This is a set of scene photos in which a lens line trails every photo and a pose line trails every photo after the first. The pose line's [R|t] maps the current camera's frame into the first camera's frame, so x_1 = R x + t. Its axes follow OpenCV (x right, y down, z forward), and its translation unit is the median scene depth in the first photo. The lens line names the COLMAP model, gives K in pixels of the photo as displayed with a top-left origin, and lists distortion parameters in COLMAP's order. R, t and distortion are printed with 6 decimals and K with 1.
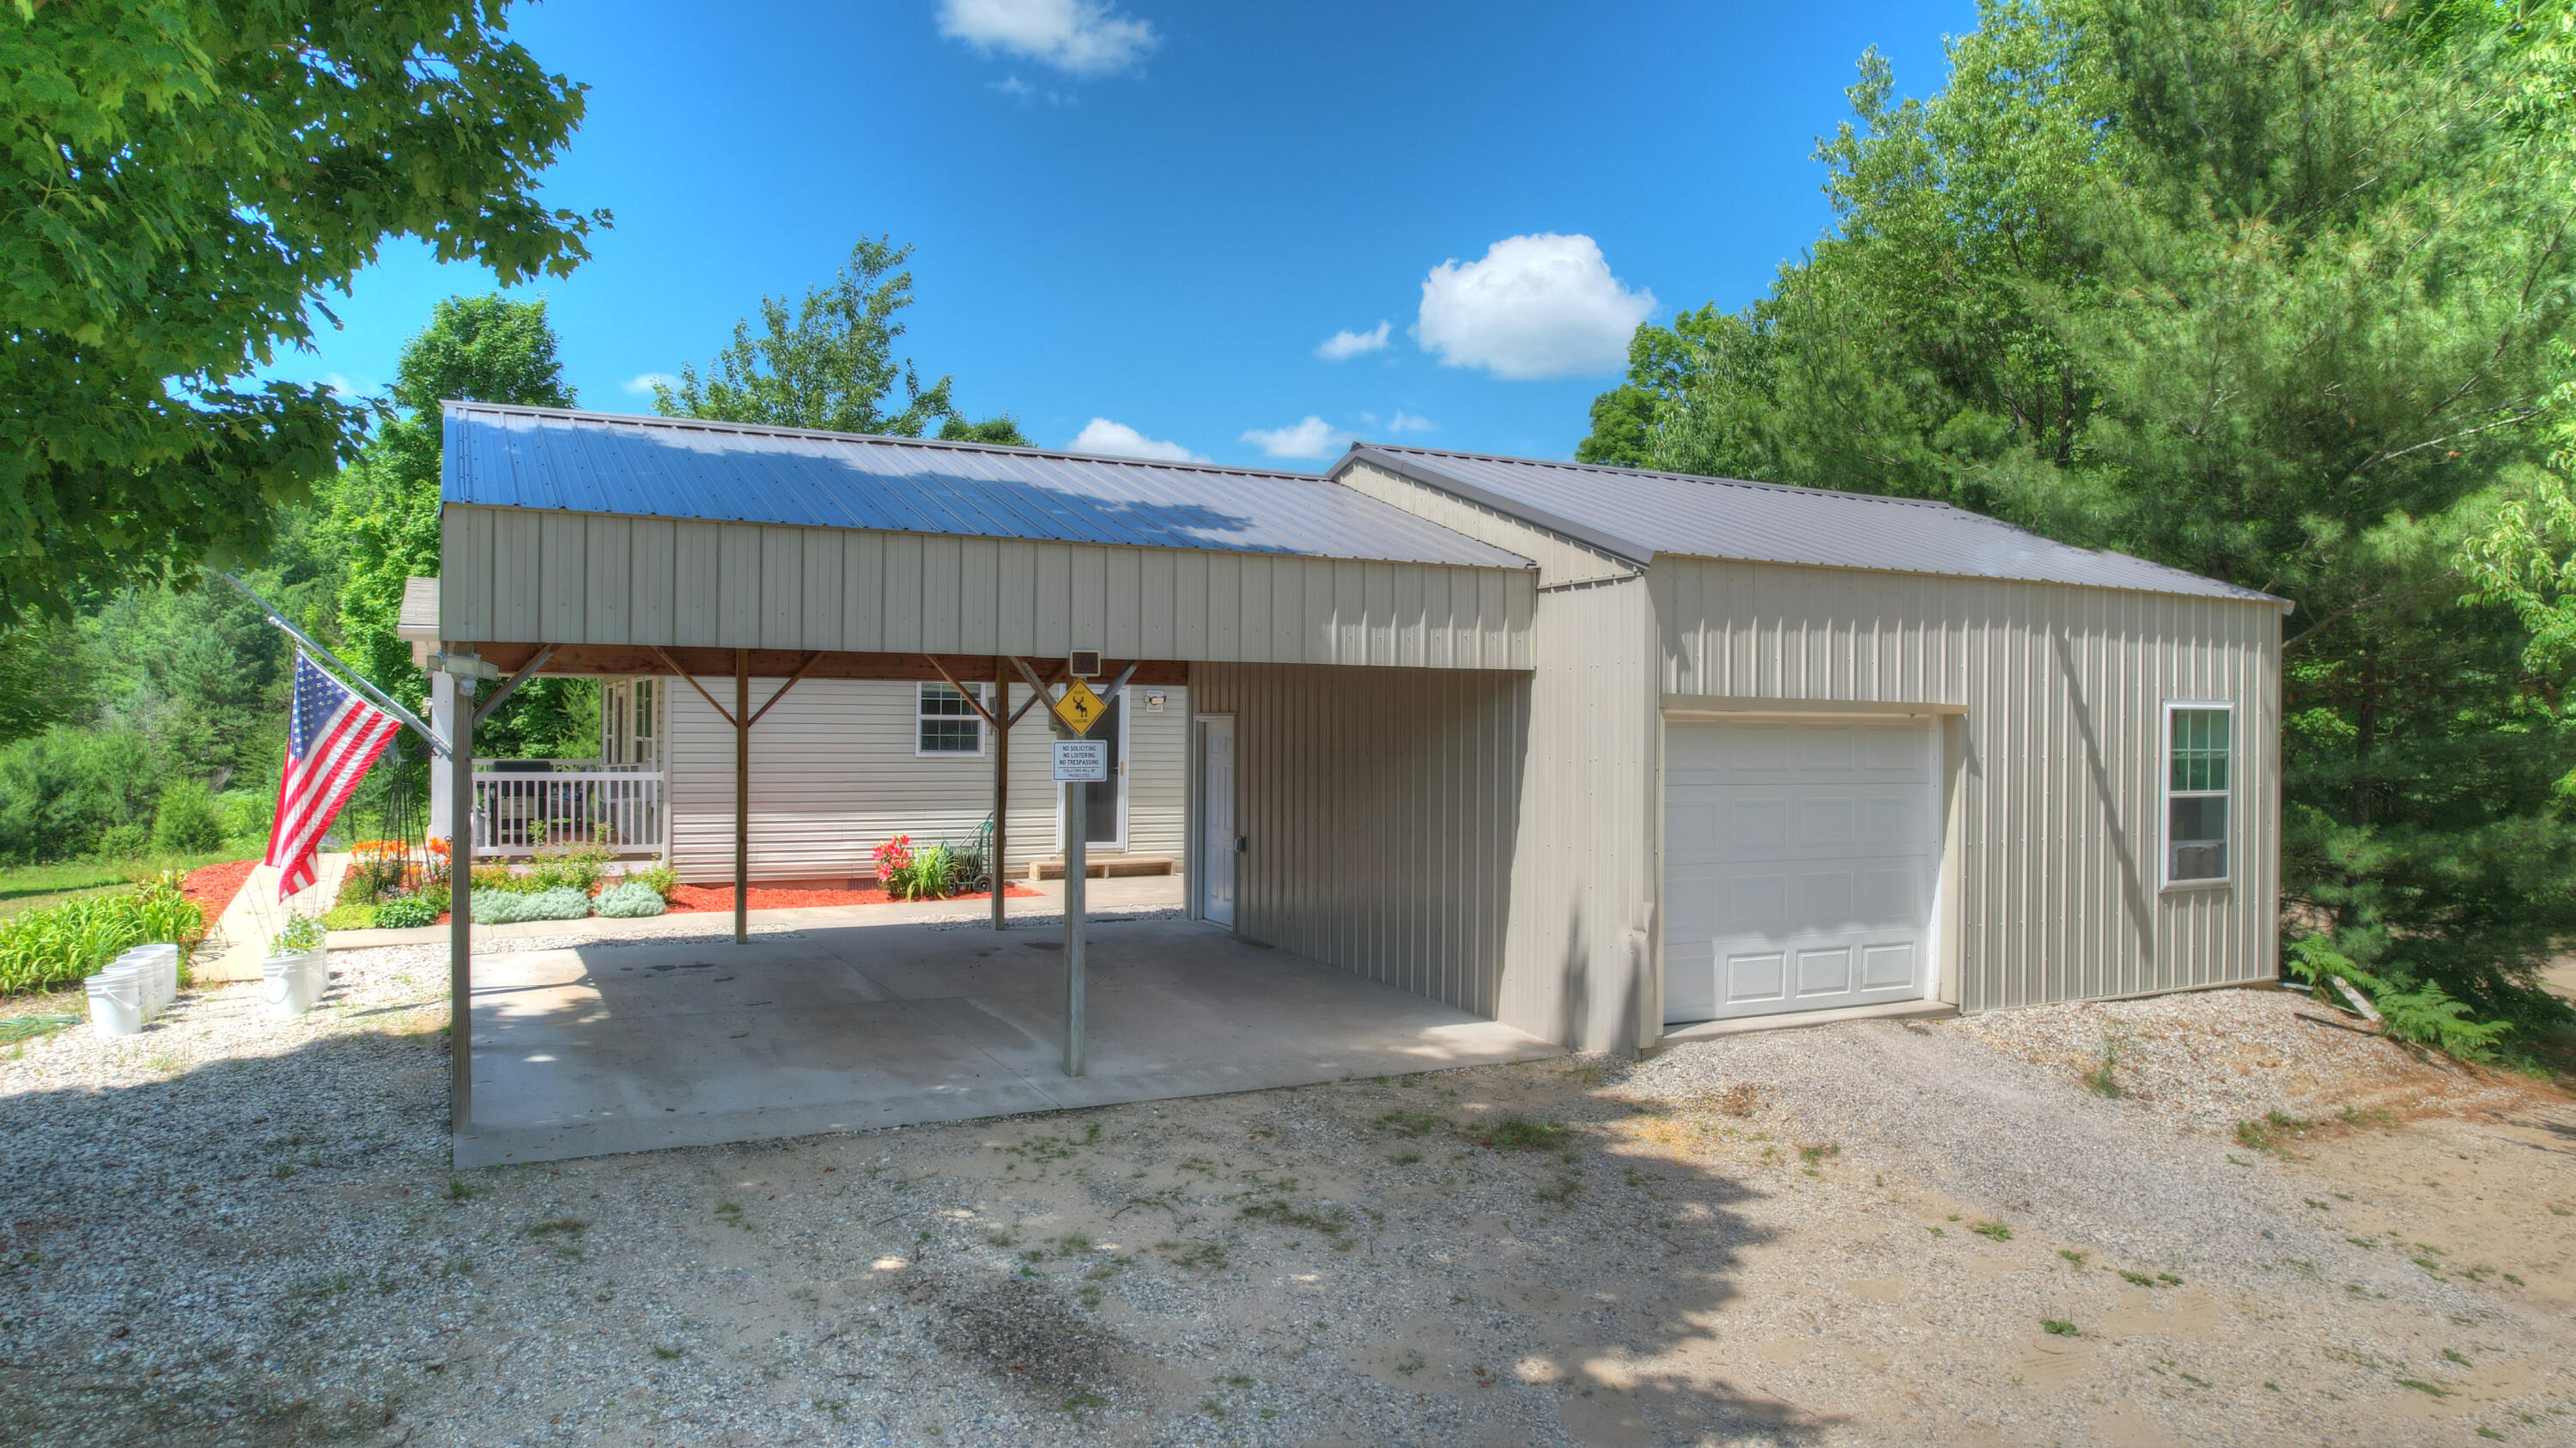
lens RADIAL K [[1645.9, 0, 1303.9], [0, 1645.9, 729.8], [0, 0, 1]] dist [-0.076943, 0.066099]
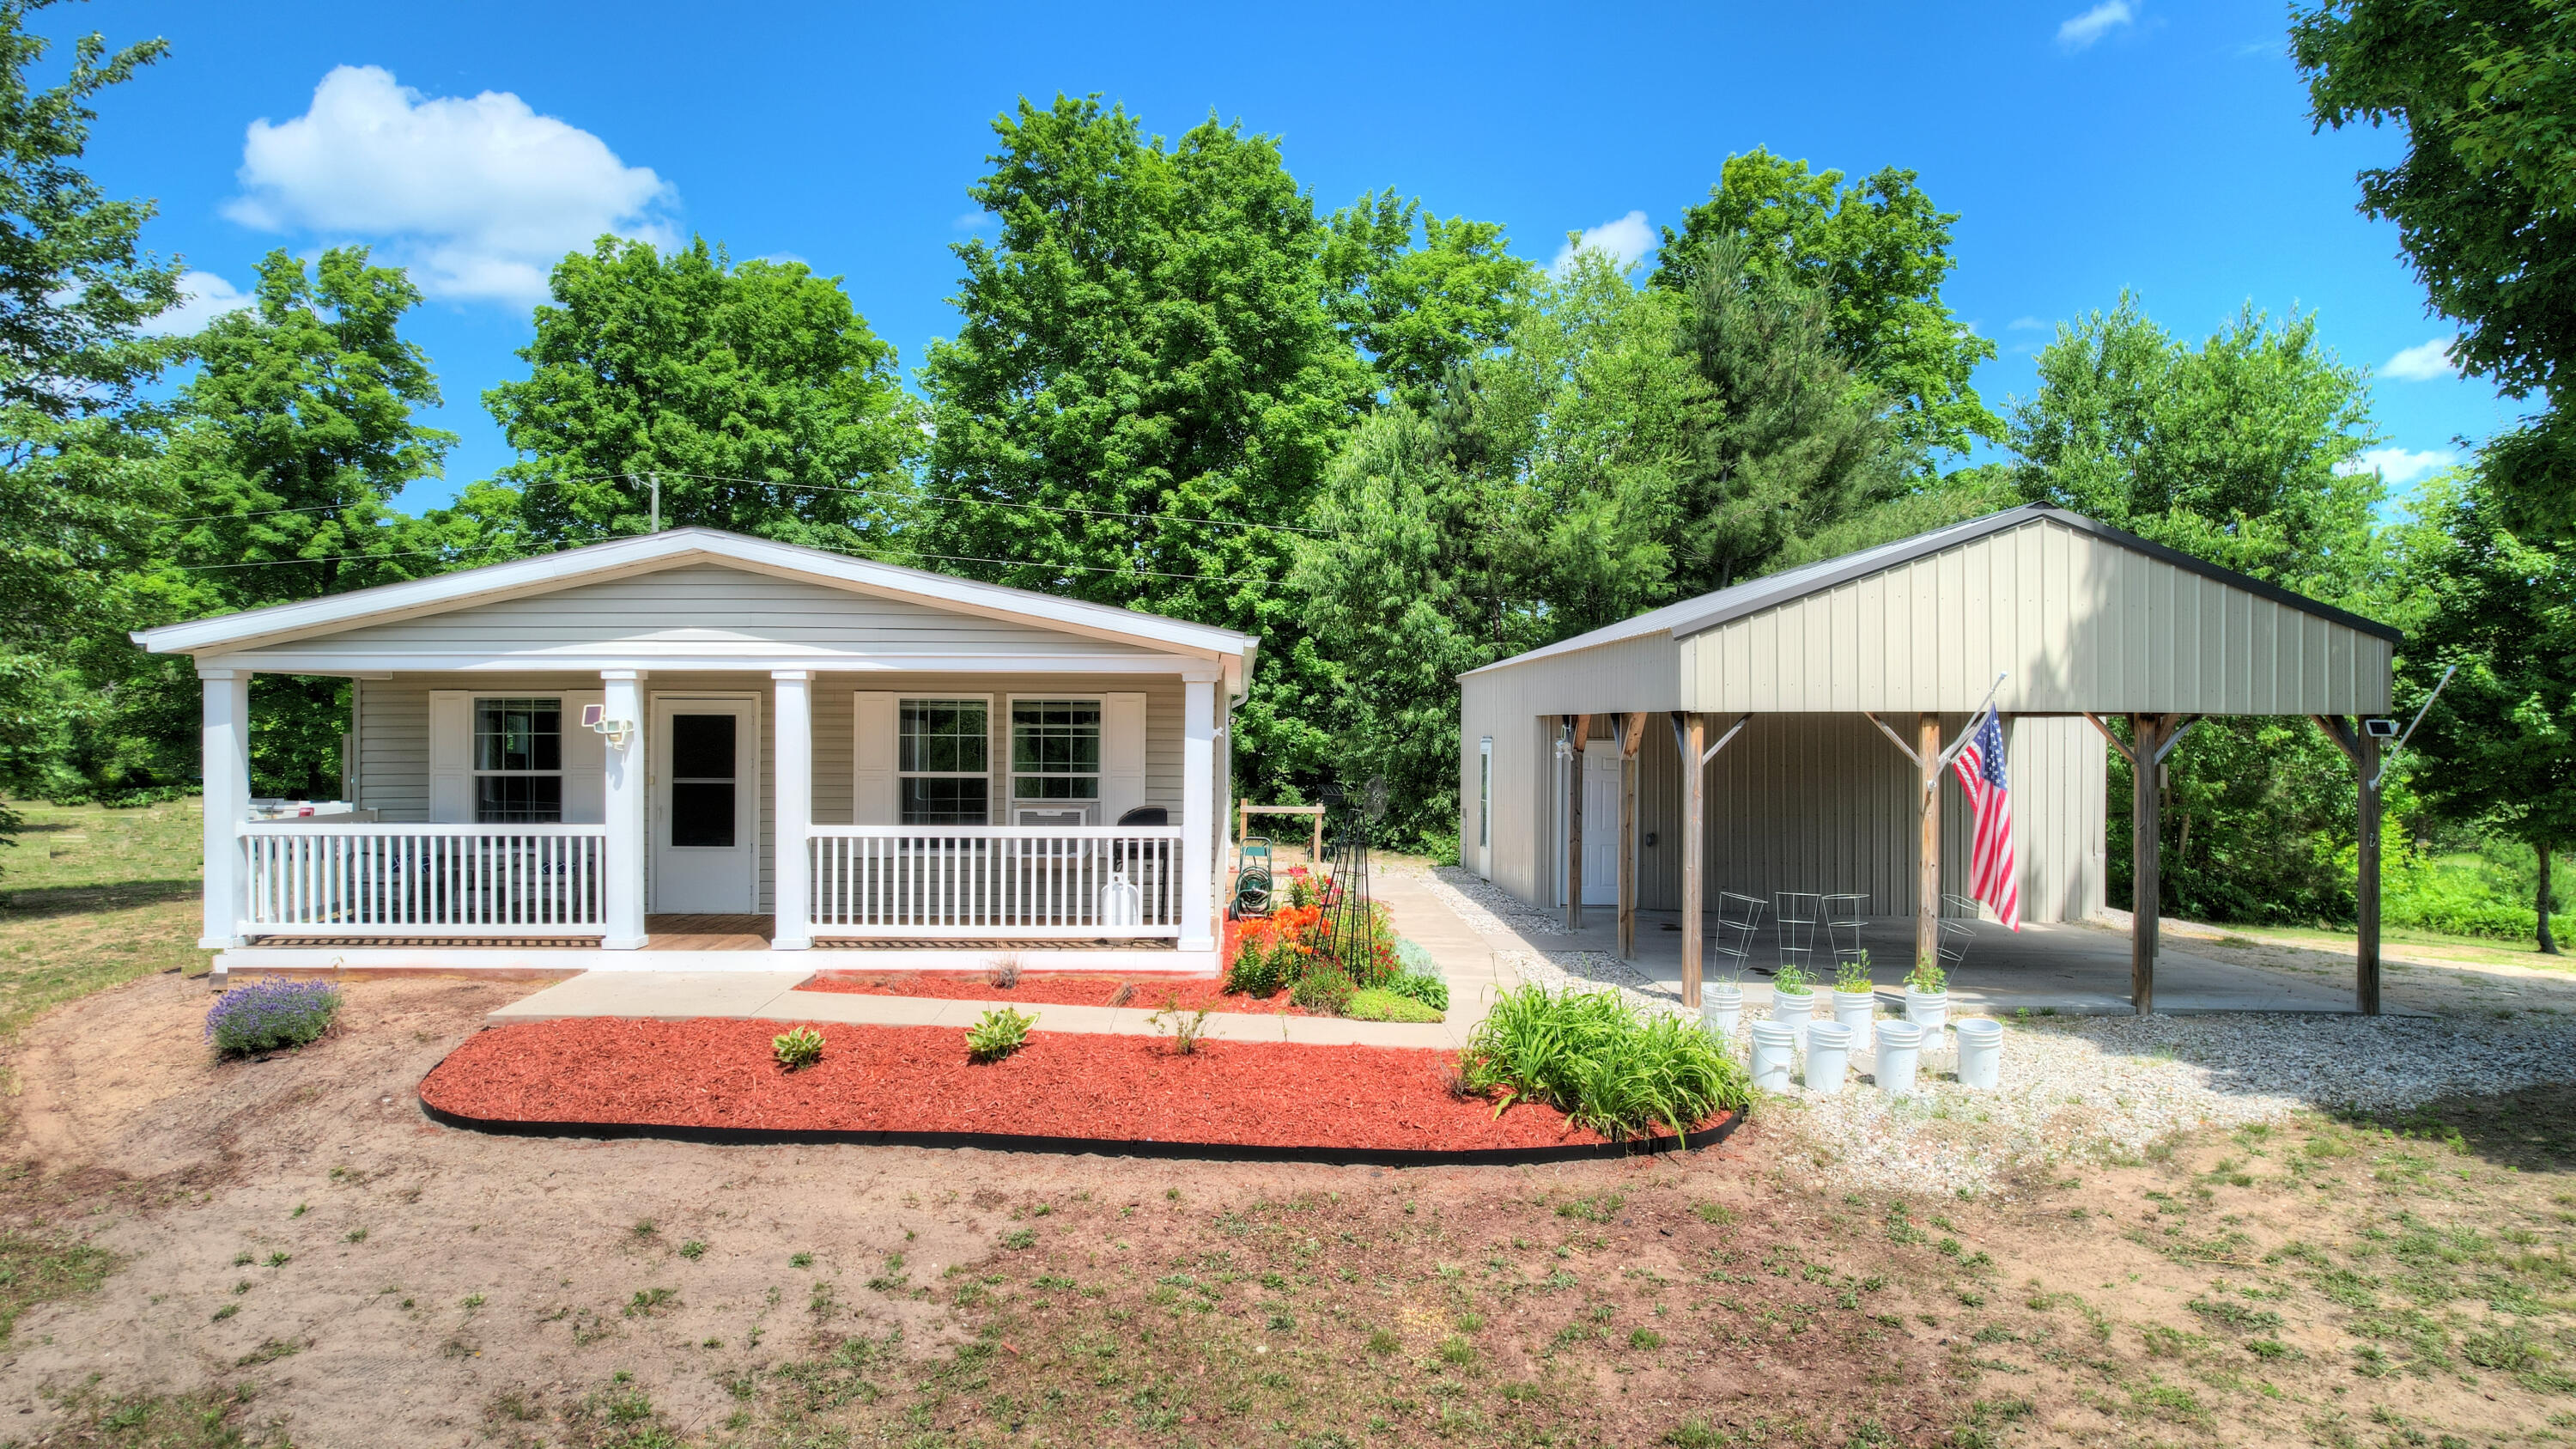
lens RADIAL K [[1646.0, 0, 1296.1], [0, 1646.0, 720.3], [0, 0, 1]] dist [-0.076943, 0.066099]
pose [[0.437513, -0.001950, 0.899210, -0.586179], [-0.000537, 0.999997, 0.002430, -0.012217], [-0.899212, -0.001546, 0.437510, 0.300204]]
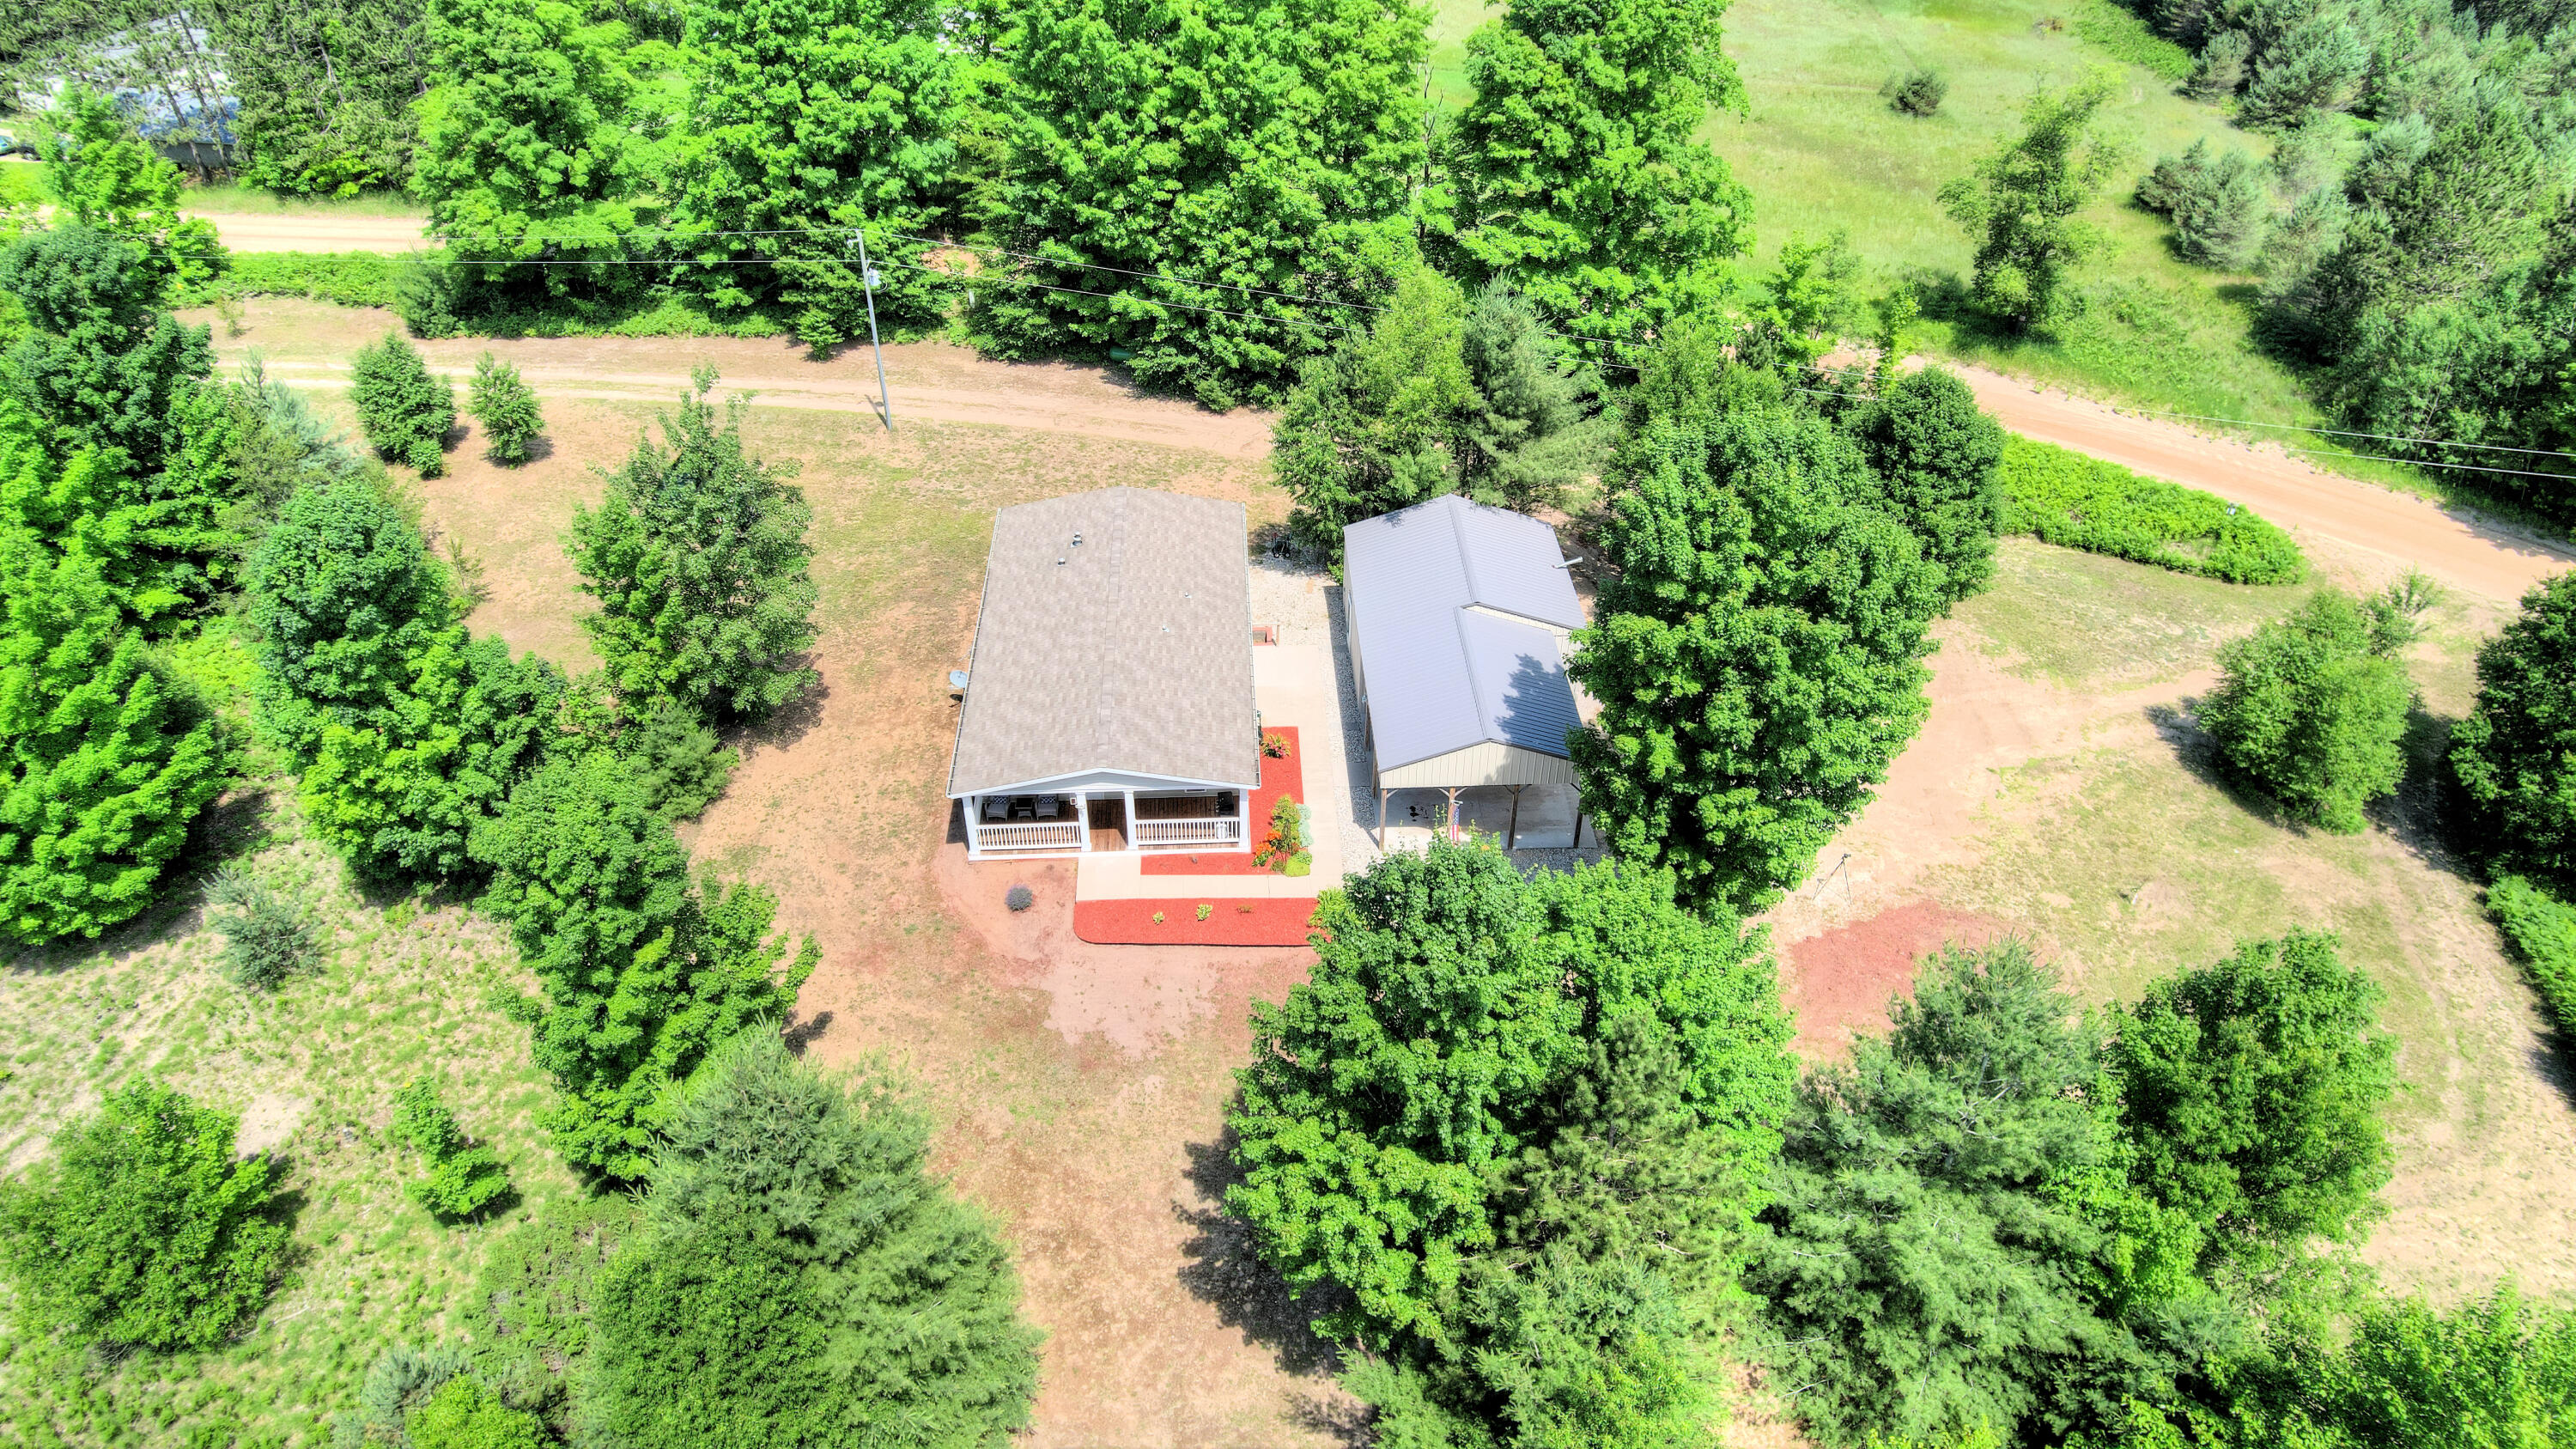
lens RADIAL K [[1646.0, 0, 1303.0], [0, 1646.0, 710.3], [0, 0, 1]] dist [-0.076943, 0.066099]
pose [[0.415298, -0.543940, 0.729148, -1.172549], [-0.005827, 0.799931, 0.600063, -0.866373], [-0.909667, -0.253454, 0.329040, 0.019351]]
